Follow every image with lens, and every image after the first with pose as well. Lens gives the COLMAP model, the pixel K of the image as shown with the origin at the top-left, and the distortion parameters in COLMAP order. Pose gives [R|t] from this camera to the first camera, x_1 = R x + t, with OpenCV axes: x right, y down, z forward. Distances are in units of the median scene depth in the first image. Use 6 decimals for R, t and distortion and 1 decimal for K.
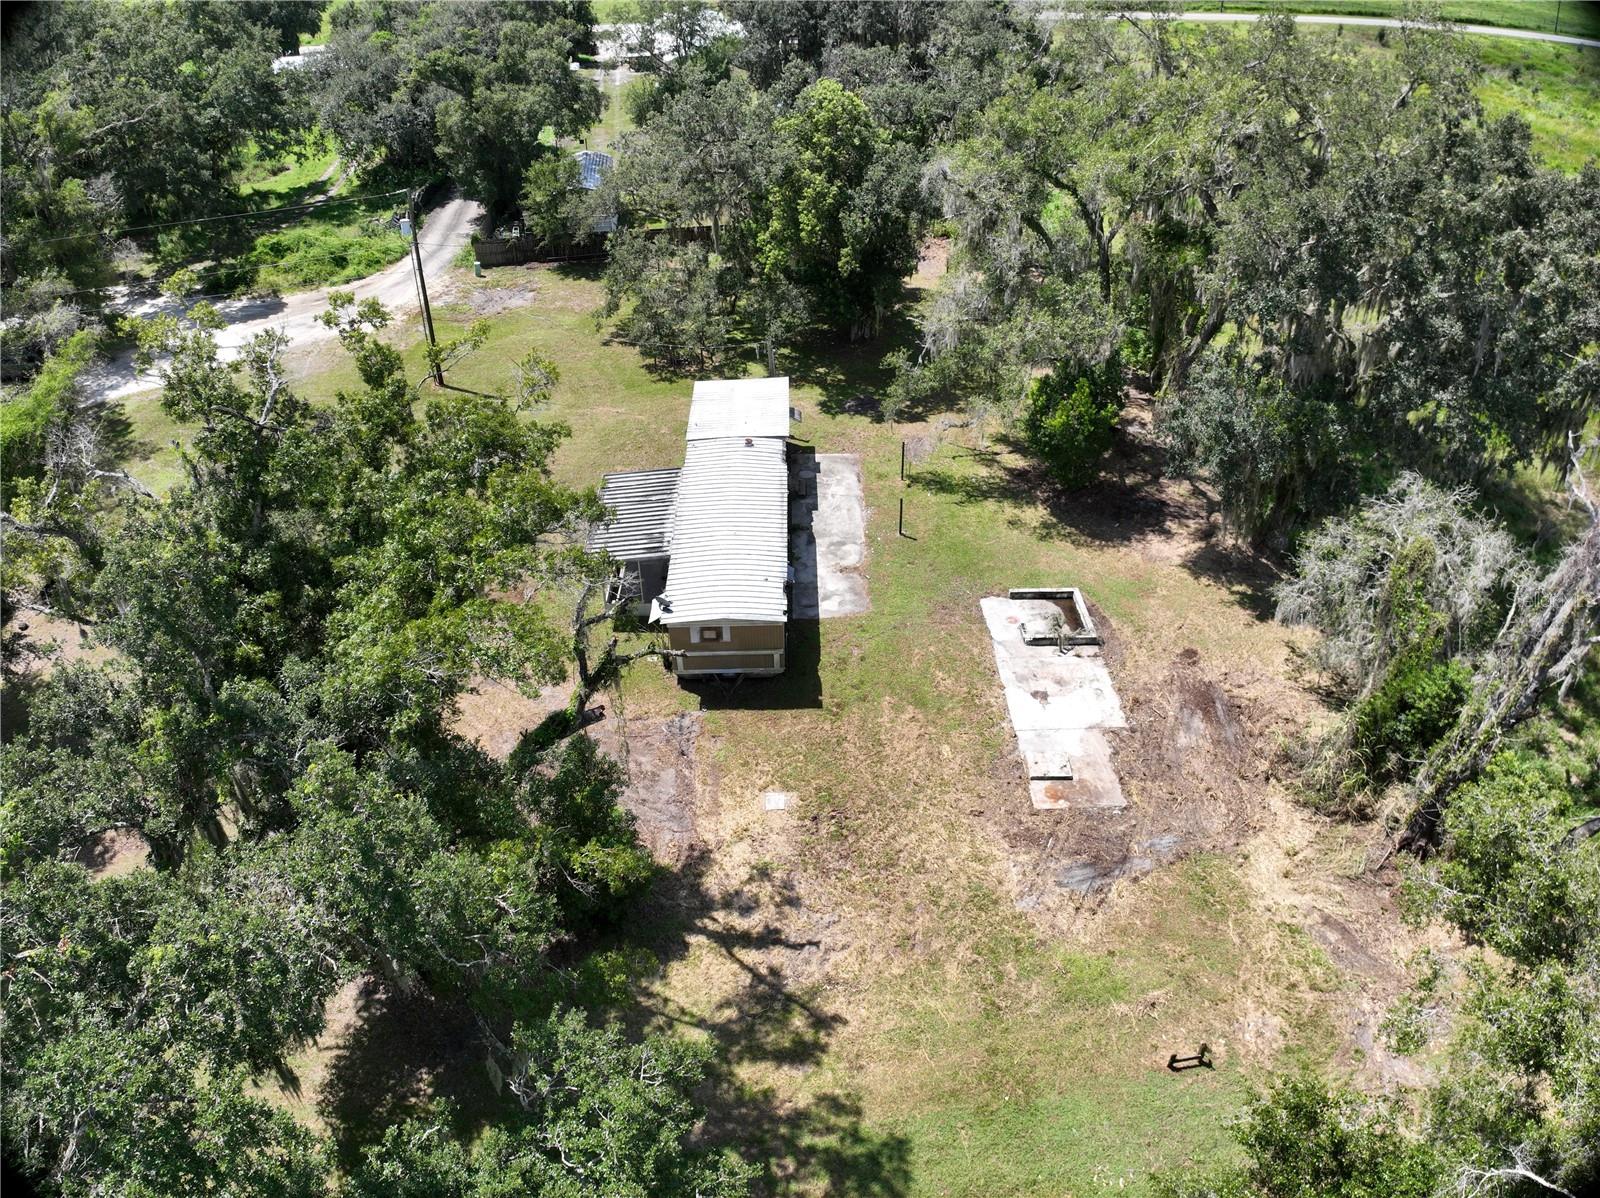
lens RADIAL K [[1126.5, 0, 801.2], [0, 1126.5, 604.6], [0, 0, 1]] dist [-0.101747, -0.017995]
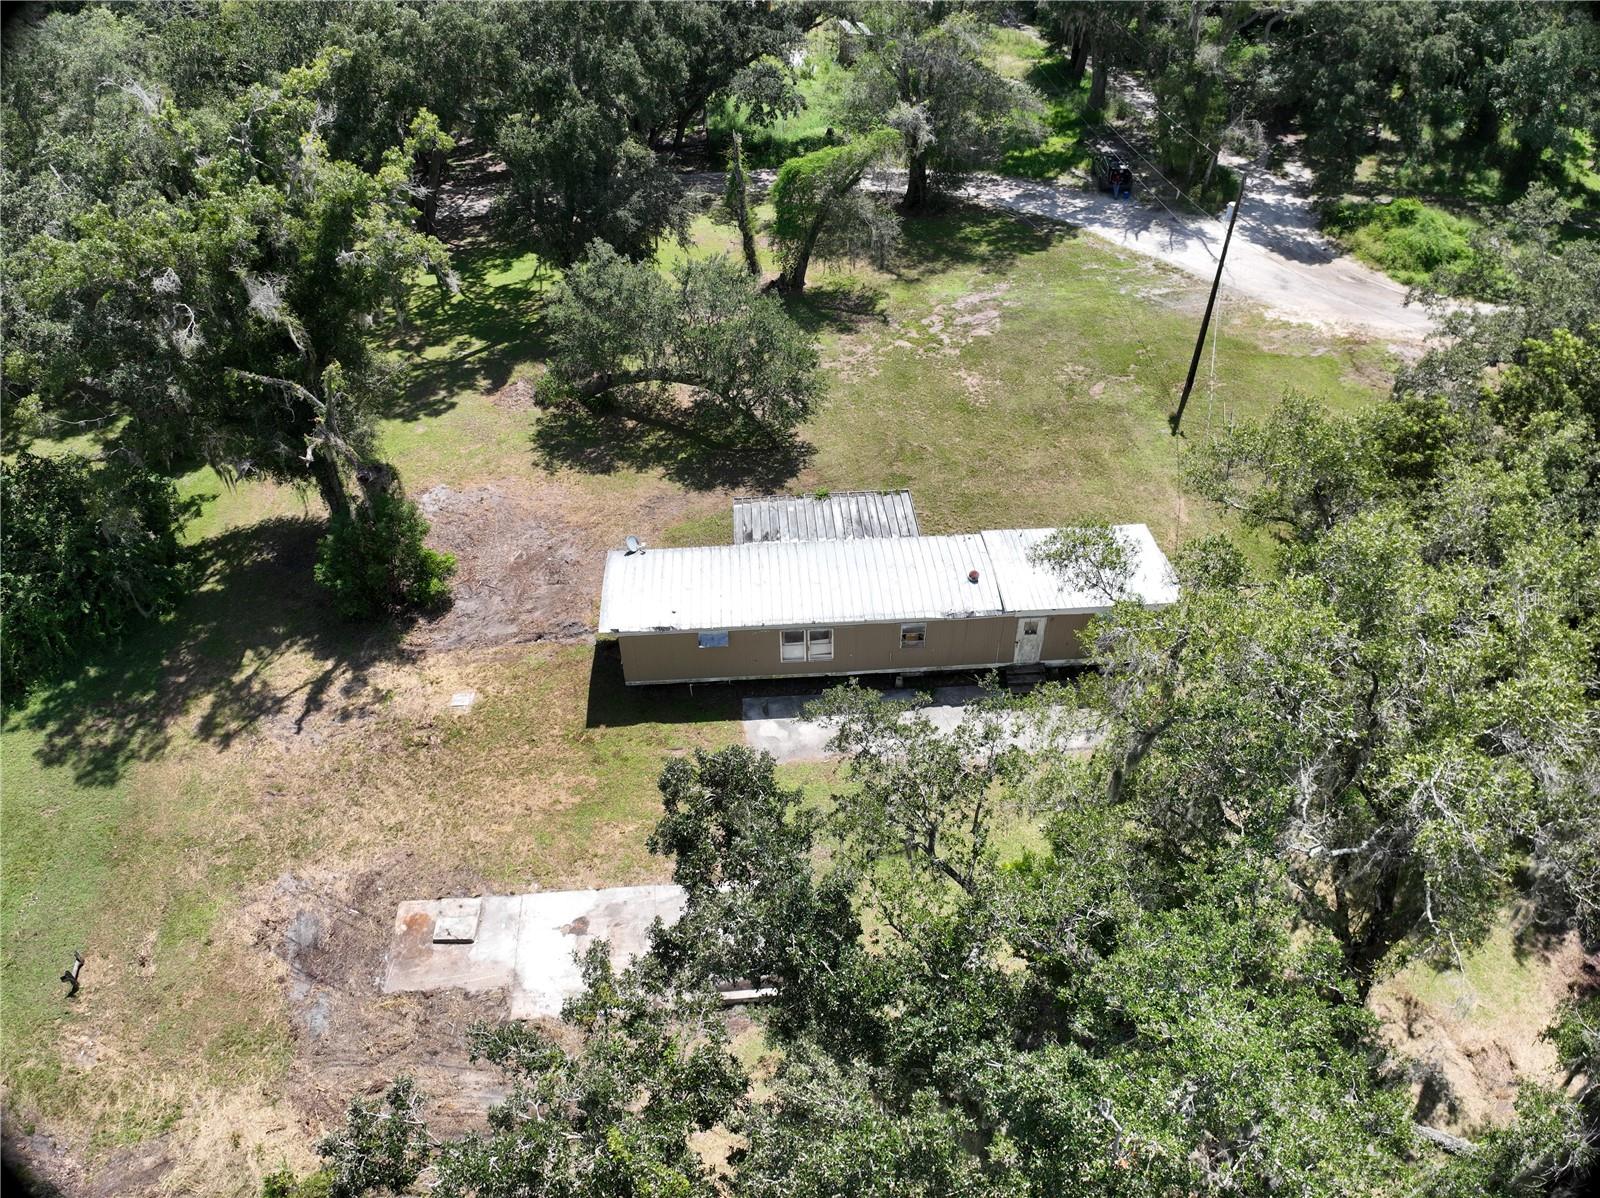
lens RADIAL K [[1126.5, 0, 811.6], [0, 1126.5, 590.6], [0, 0, 1]] dist [-0.101747, -0.017995]
pose [[0.052915, 0.656813, -0.752195, 0.578782], [-0.579390, 0.633694, 0.512580, -0.504084], [0.813331, 0.408691, 0.414083, 0.614845]]
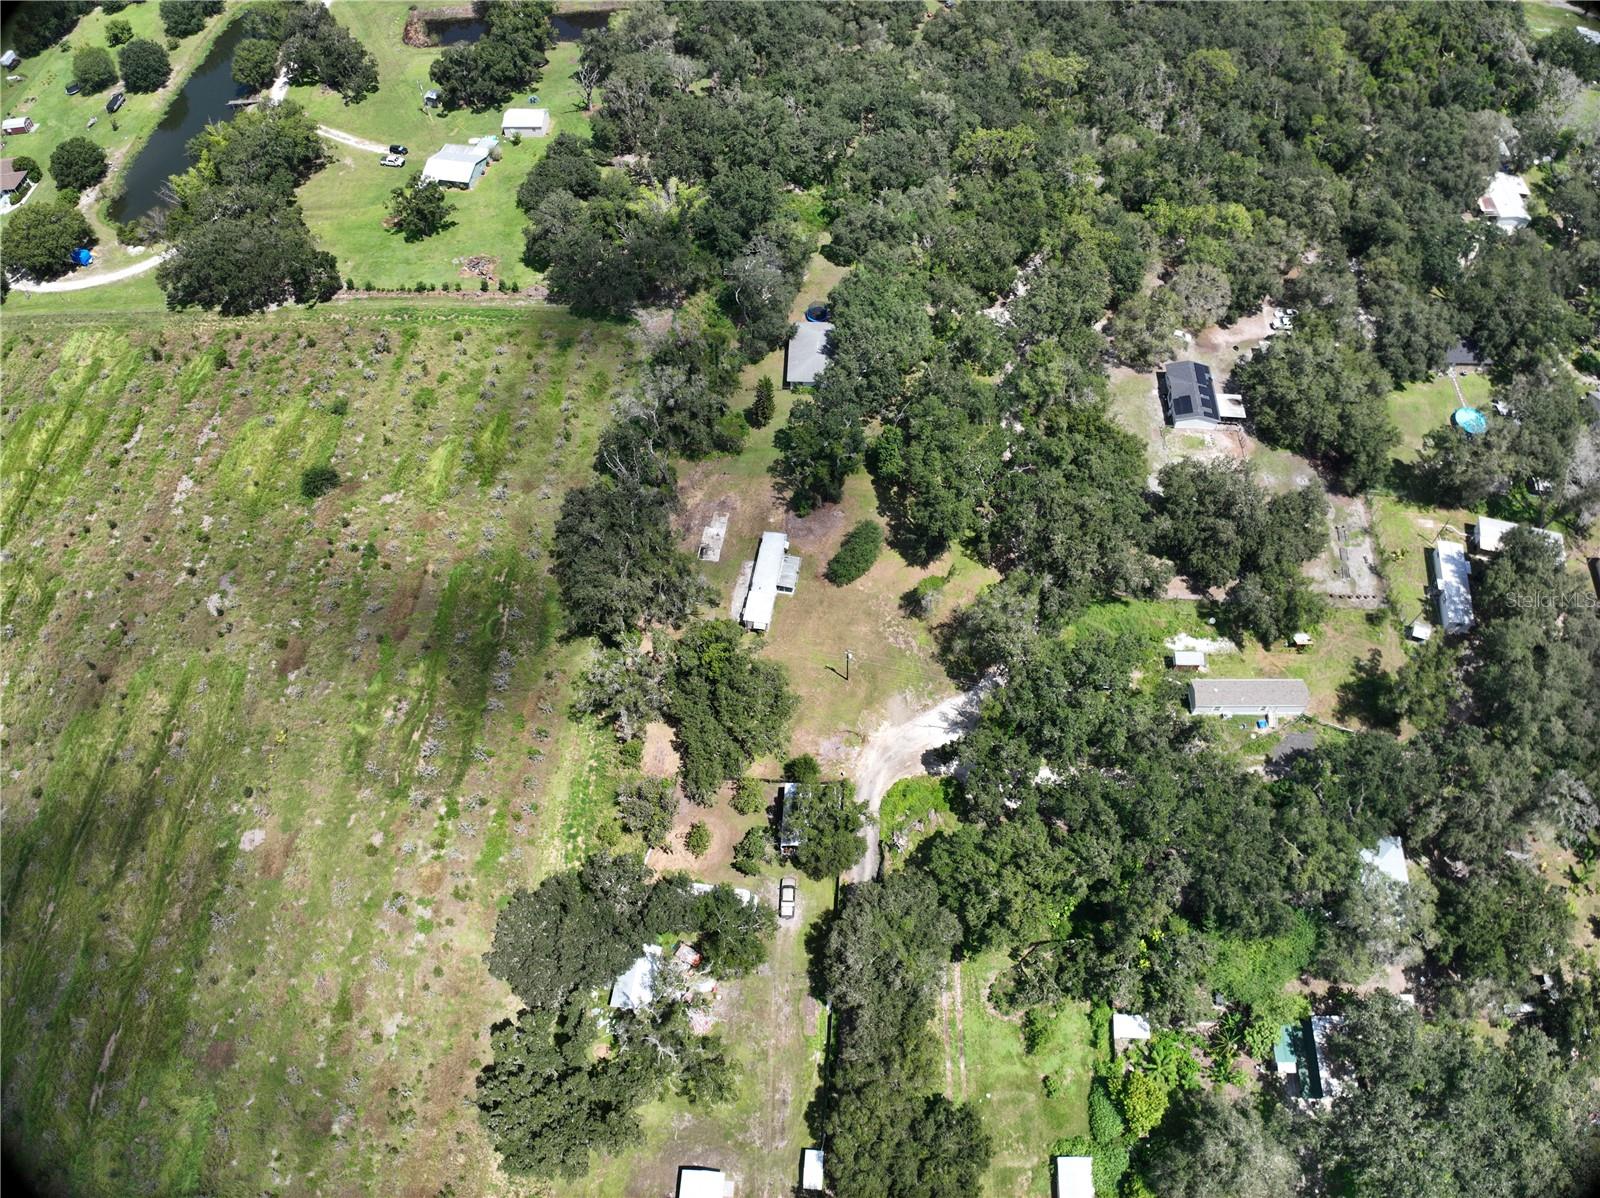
lens RADIAL K [[1126.5, 0, 805.5], [0, 1126.5, 600.5], [0, 0, 1]] dist [-0.101747, -0.017995]
pose [[-0.984774, -0.125880, 0.119895, -0.749482], [0.125602, -0.038389, 0.991338, -4.442948], [-0.120187, 0.991302, 0.053616, 0.847181]]
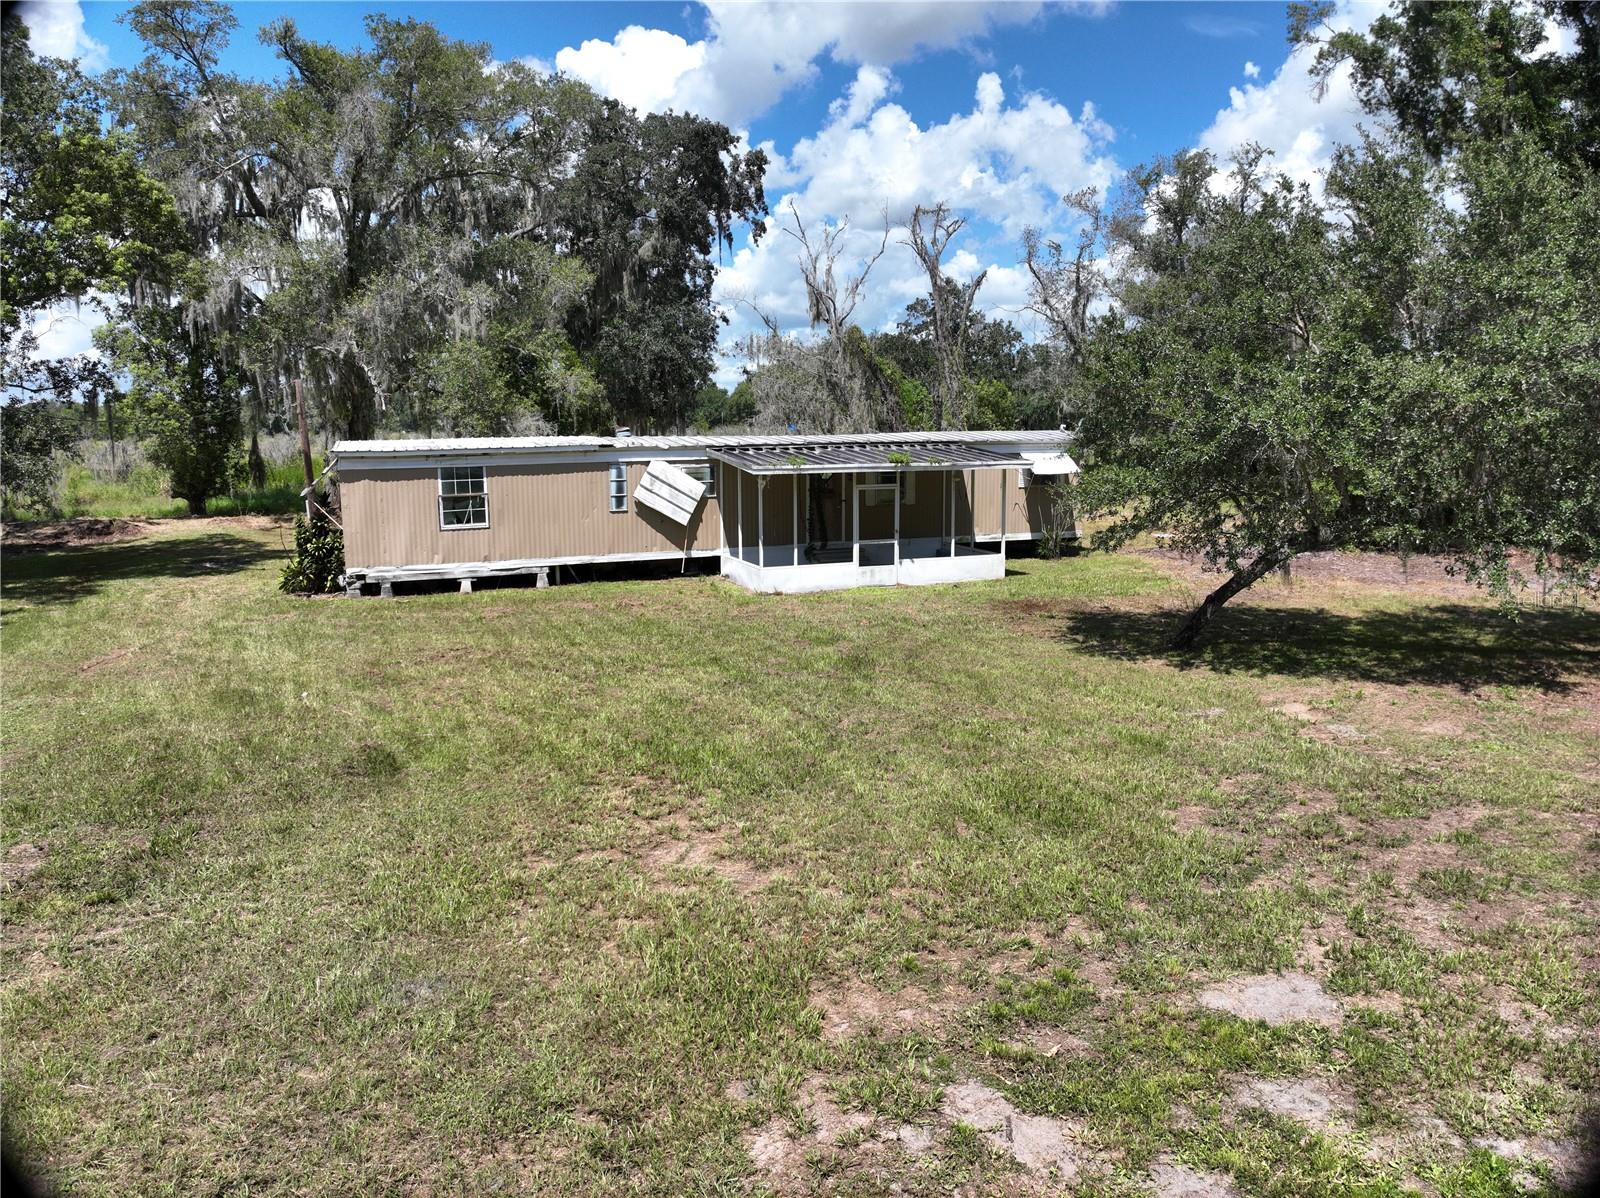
lens RADIAL K [[1126.5, 0, 804.3], [0, 1126.5, 587.8], [0, 0, 1]] dist [-0.101747, -0.017995]
pose [[-0.346196, -0.125404, 0.929743, -0.666921], [0.559711, 0.767726, 0.311964, -0.223200], [-0.752909, 0.628388, -0.195594, 1.153761]]
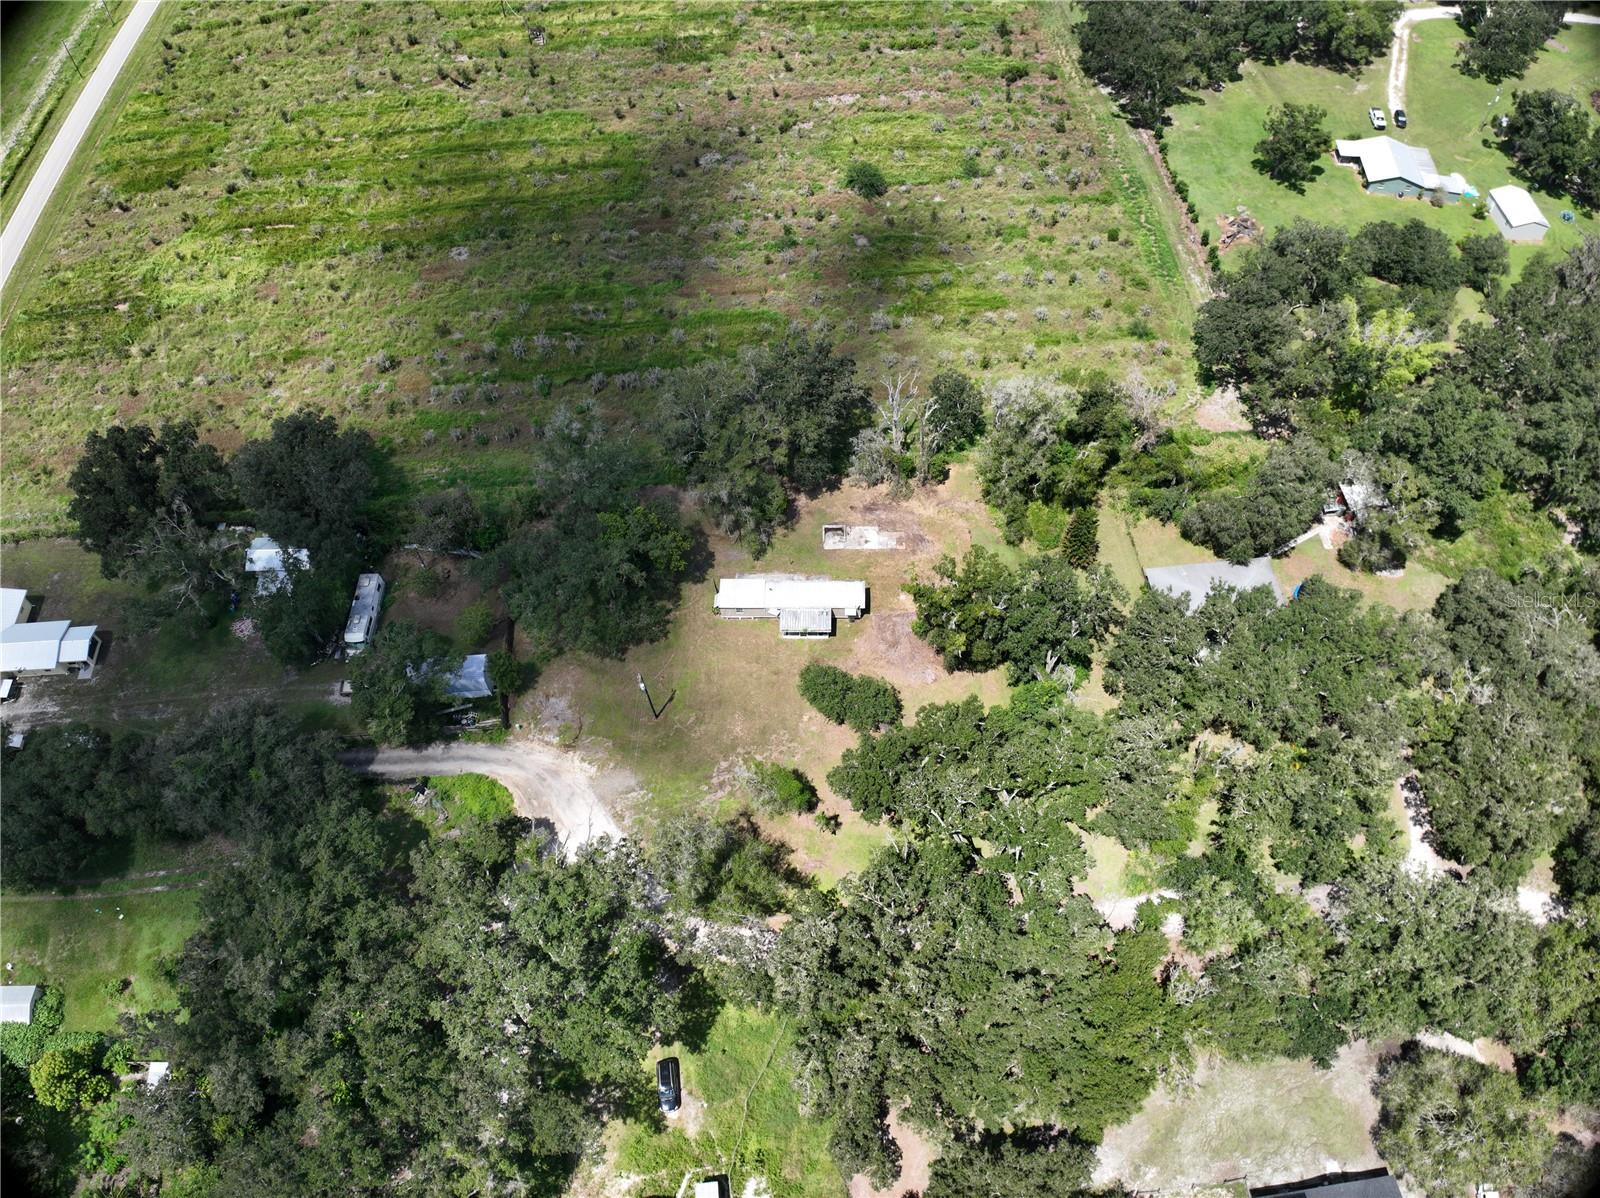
lens RADIAL K [[1126.5, 0, 808.4], [0, 1126.5, 594.0], [0, 0, 1]] dist [-0.101747, -0.017995]
pose [[0.036298, -0.823132, 0.566689, -1.922205], [0.606480, 0.468843, 0.642159, -2.194450], [-0.794270, 0.320377, 0.516231, -0.728949]]
